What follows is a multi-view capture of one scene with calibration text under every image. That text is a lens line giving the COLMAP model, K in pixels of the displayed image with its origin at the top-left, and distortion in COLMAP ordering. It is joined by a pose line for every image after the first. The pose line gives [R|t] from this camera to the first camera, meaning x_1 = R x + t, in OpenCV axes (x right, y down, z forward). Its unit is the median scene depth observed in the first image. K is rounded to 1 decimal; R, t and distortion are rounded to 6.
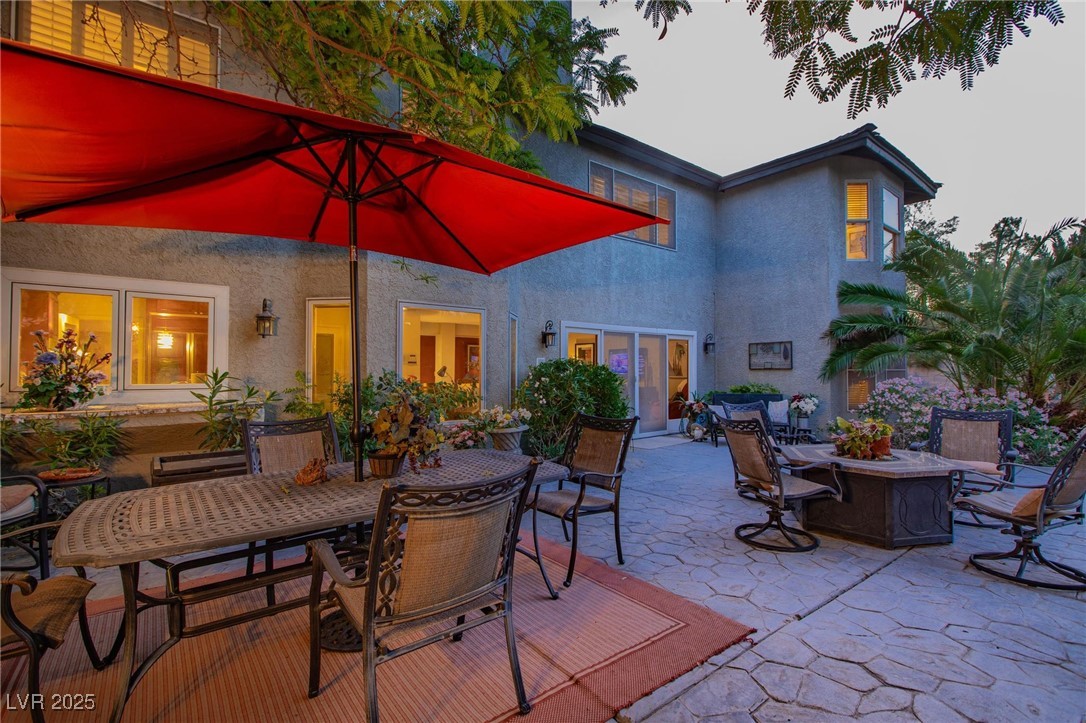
lens RADIAL K [[490.1, 0, 543.0], [0, 490.1, 361.5], [0, 0, 1]] dist [-0.008044, -0.001909]
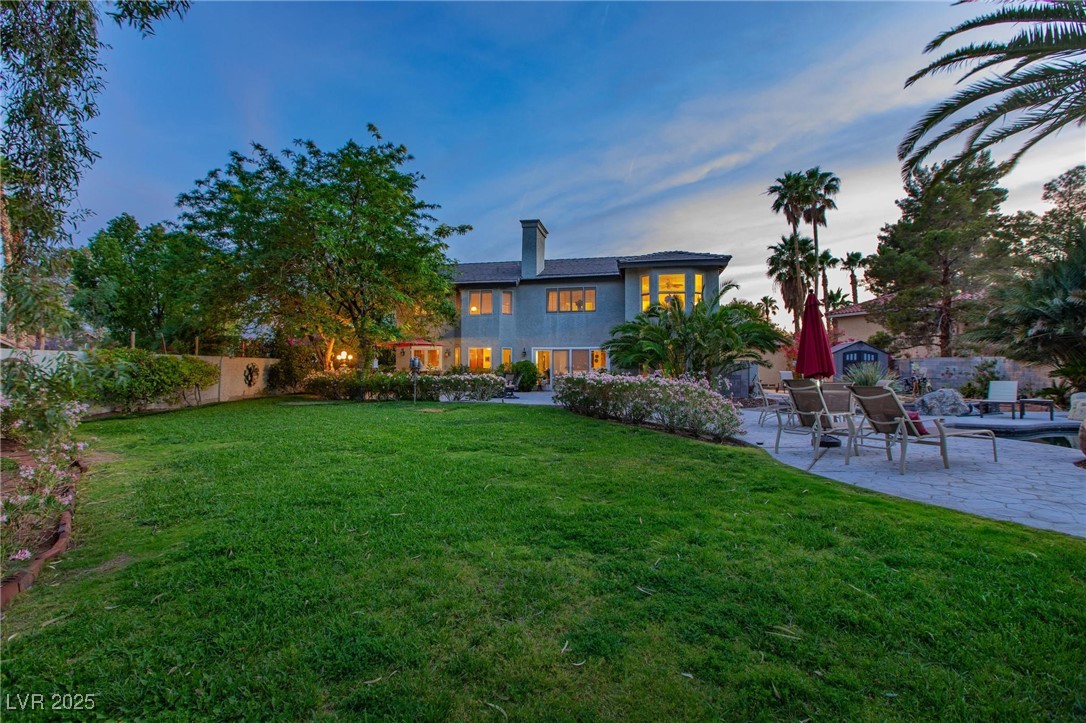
lens RADIAL K [[490.1, 0, 543.0], [0, 490.1, 361.5], [0, 0, 1]] dist [-0.008044, -0.001909]
pose [[0.642942, -0.005721, -0.765894, 2.174159], [0.011142, 0.999936, 0.001884, -0.003184], [0.765834, -0.009745, 0.642964, -0.774805]]
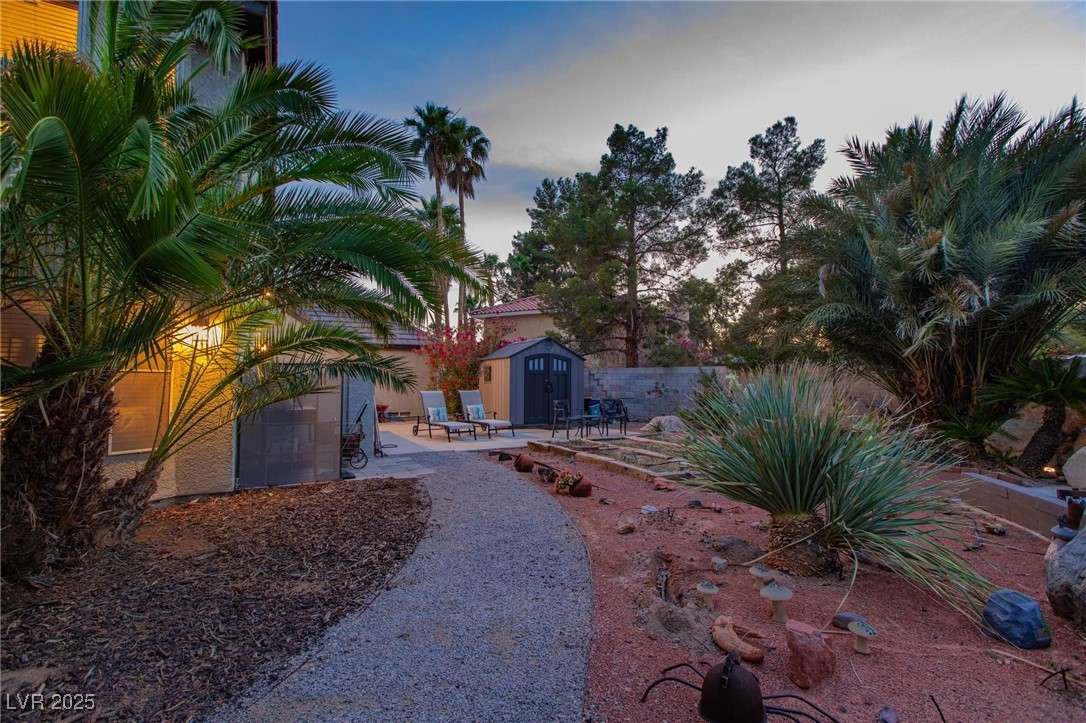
lens RADIAL K [[490.1, 0, 543.0], [0, 490.1, 361.5], [0, 0, 1]] dist [-0.008044, -0.001909]
pose [[0.987782, -0.005728, -0.155734, 1.467608], [0.002626, 0.999794, -0.020122, 0.017717], [0.155817, 0.019467, 0.987594, 0.725560]]
